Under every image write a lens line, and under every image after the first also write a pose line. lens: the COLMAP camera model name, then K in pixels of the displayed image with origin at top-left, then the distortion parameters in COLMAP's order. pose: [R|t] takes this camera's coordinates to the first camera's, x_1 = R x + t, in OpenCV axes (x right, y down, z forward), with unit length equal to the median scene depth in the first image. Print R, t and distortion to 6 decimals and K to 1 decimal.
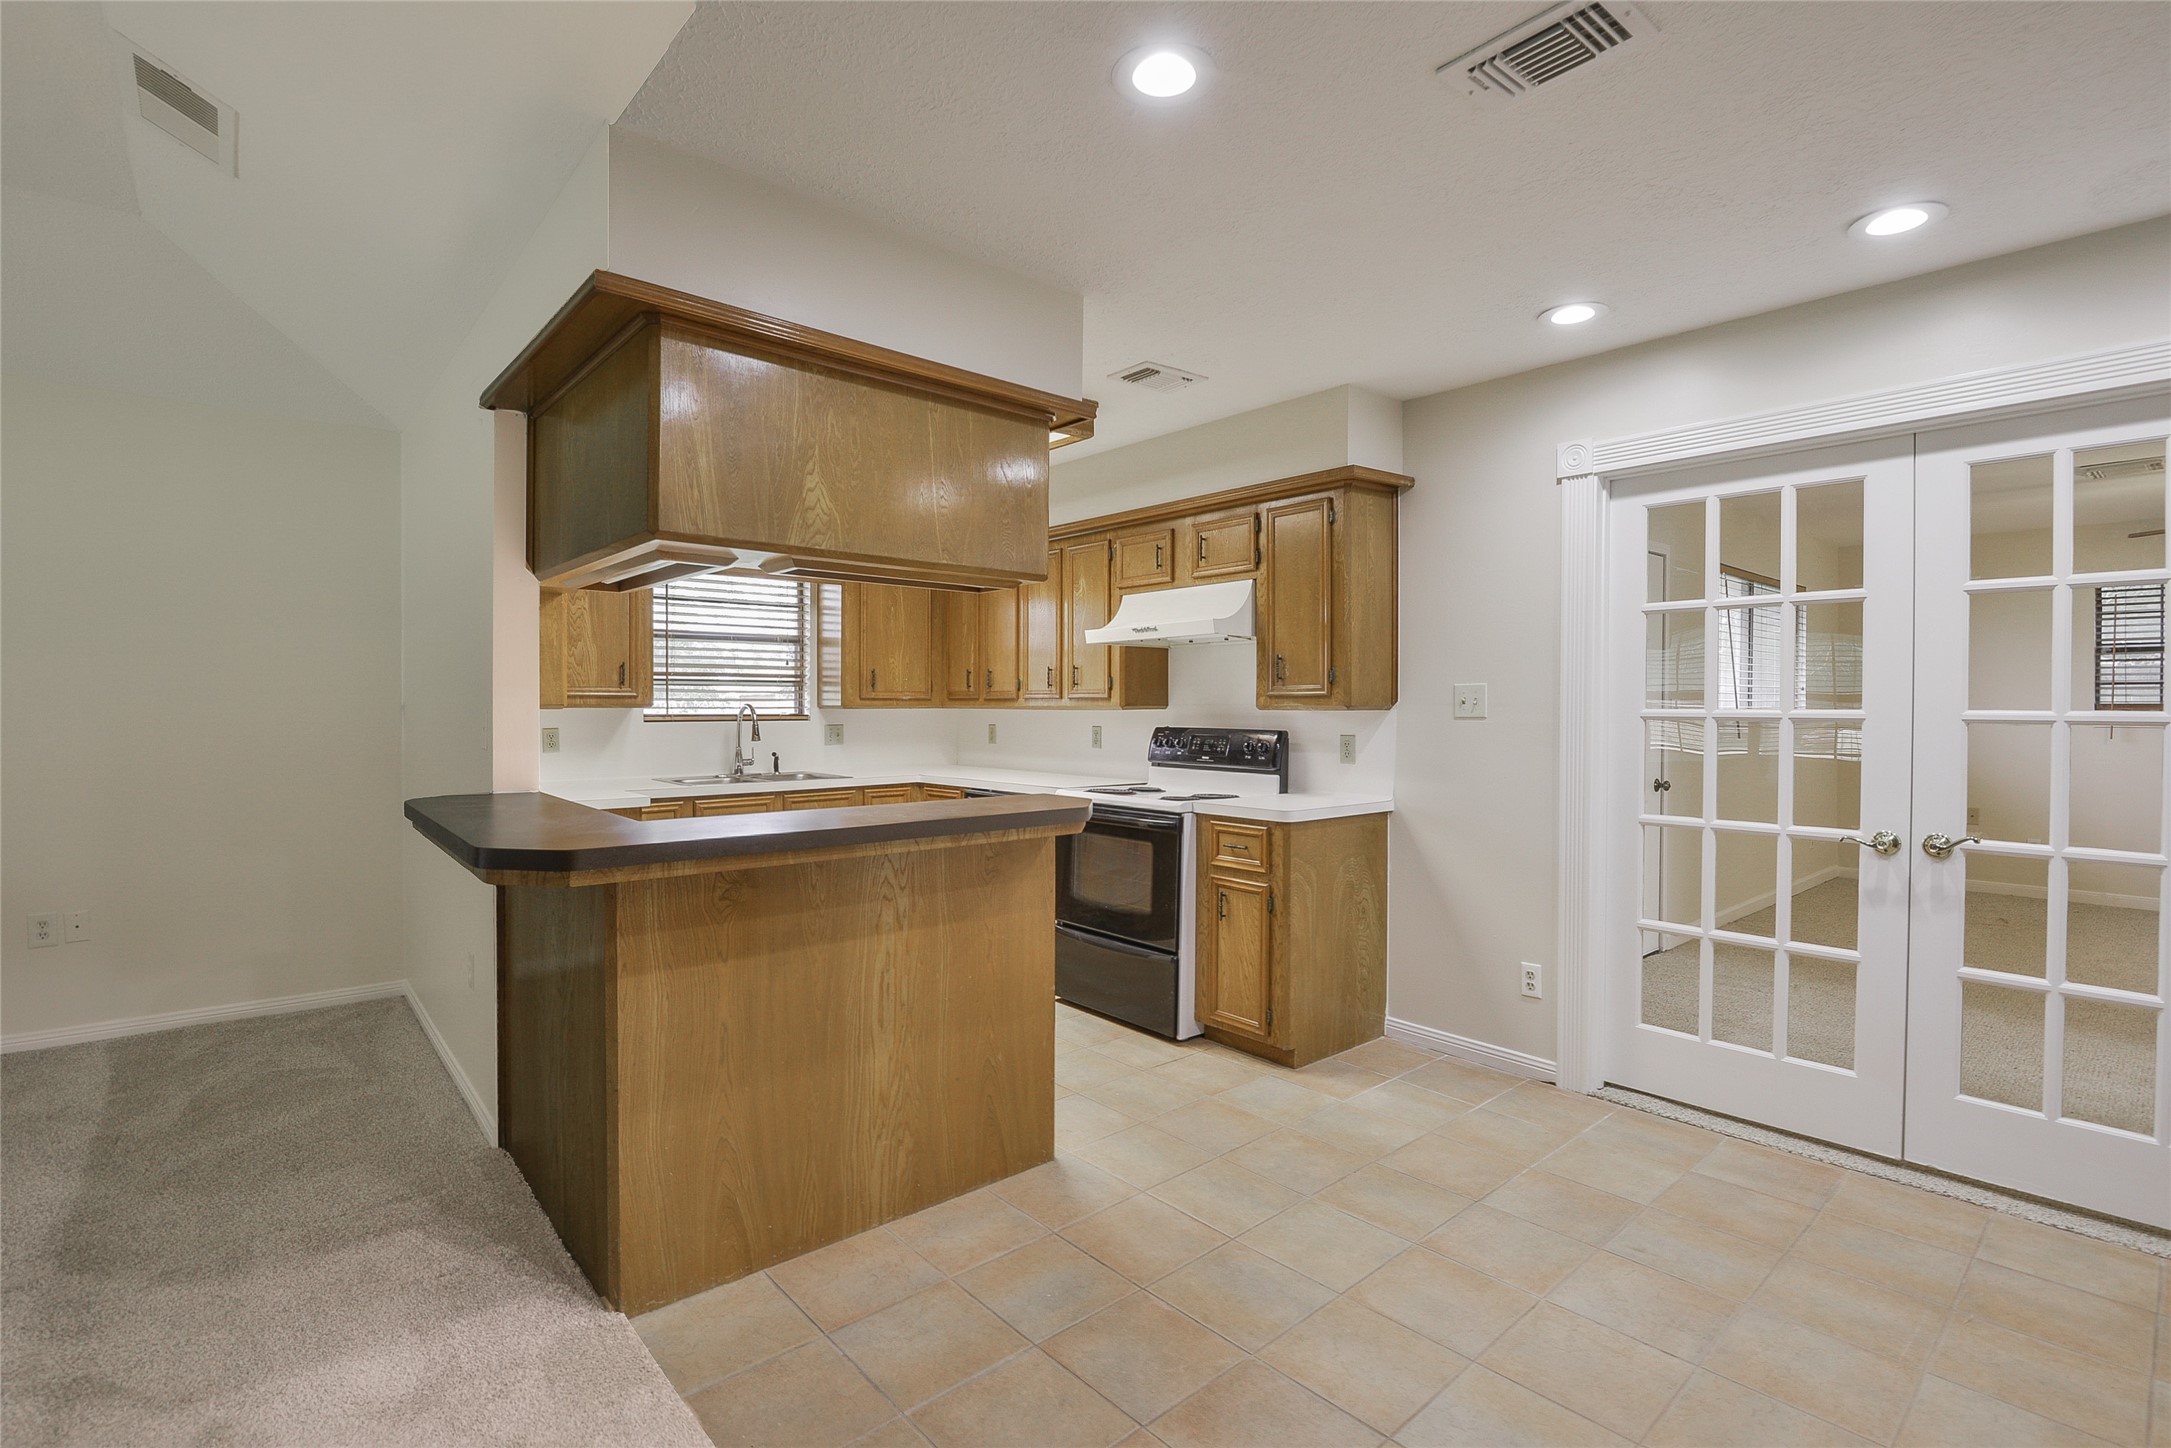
lens RADIAL K [[1001.4, 0, 1082.3], [0, 1001.4, 716.7], [0, 0, 1]] dist [-0.010945, -0.007343]
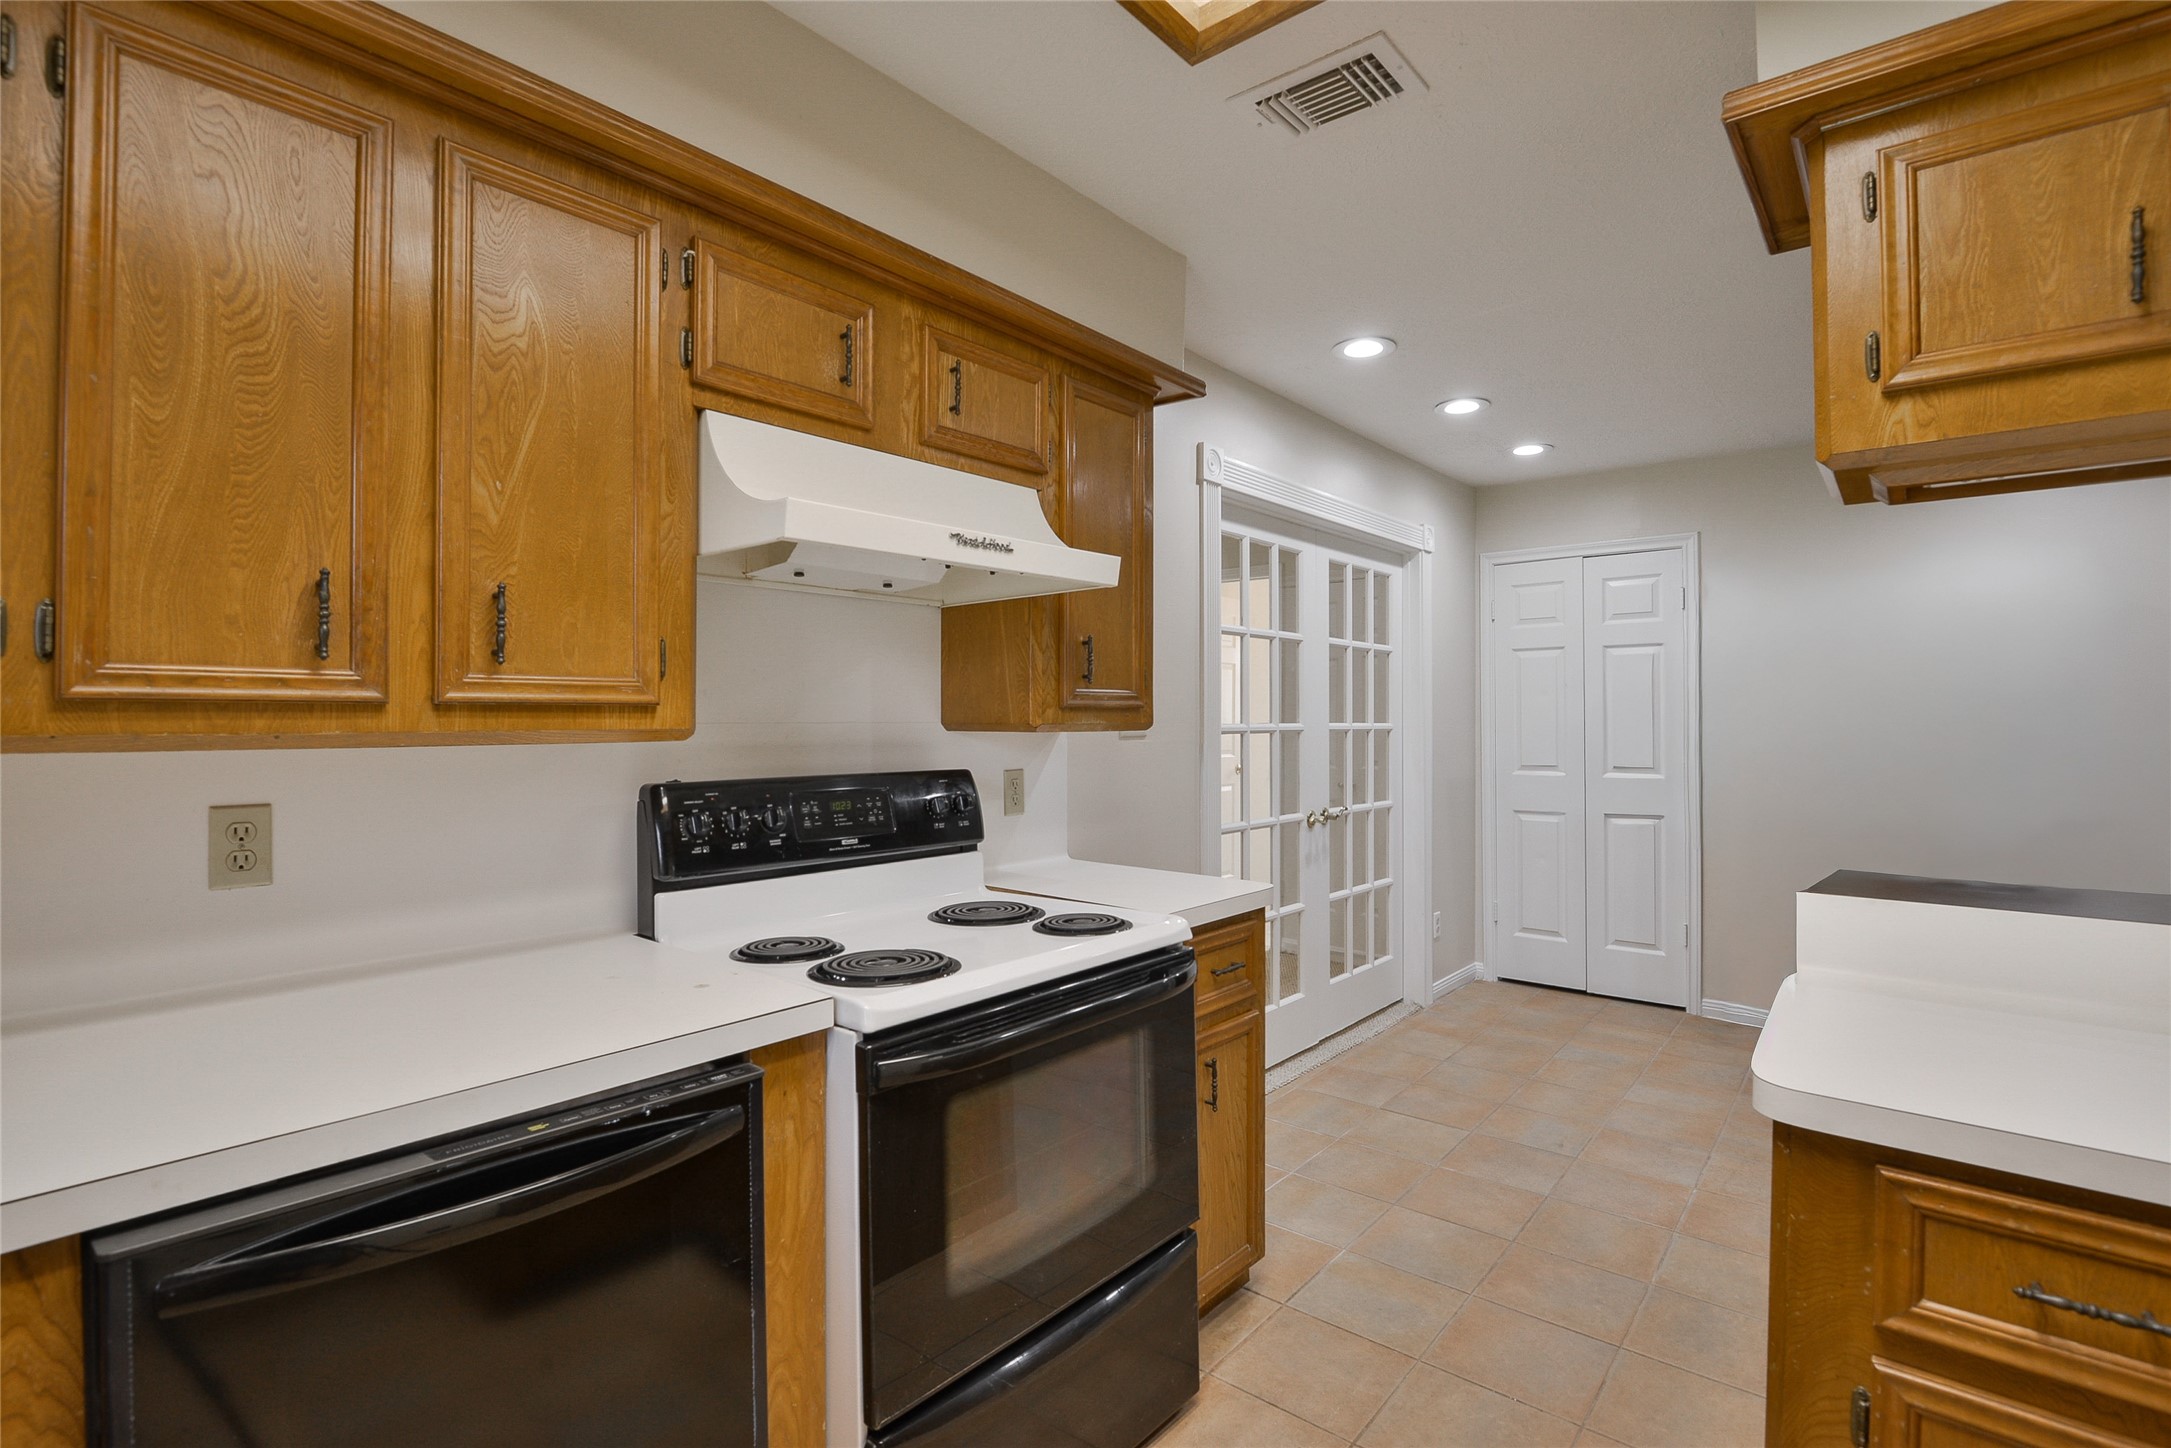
lens RADIAL K [[1001.4, 0, 1082.3], [0, 1001.4, 716.7], [0, 0, 1]] dist [-0.010945, -0.007343]
pose [[-0.144954, -0.001126, 0.989438, -0.446884], [0.012542, 0.999917, 0.002975, -0.020100], [-0.989359, 0.012840, -0.144928, 1.287175]]
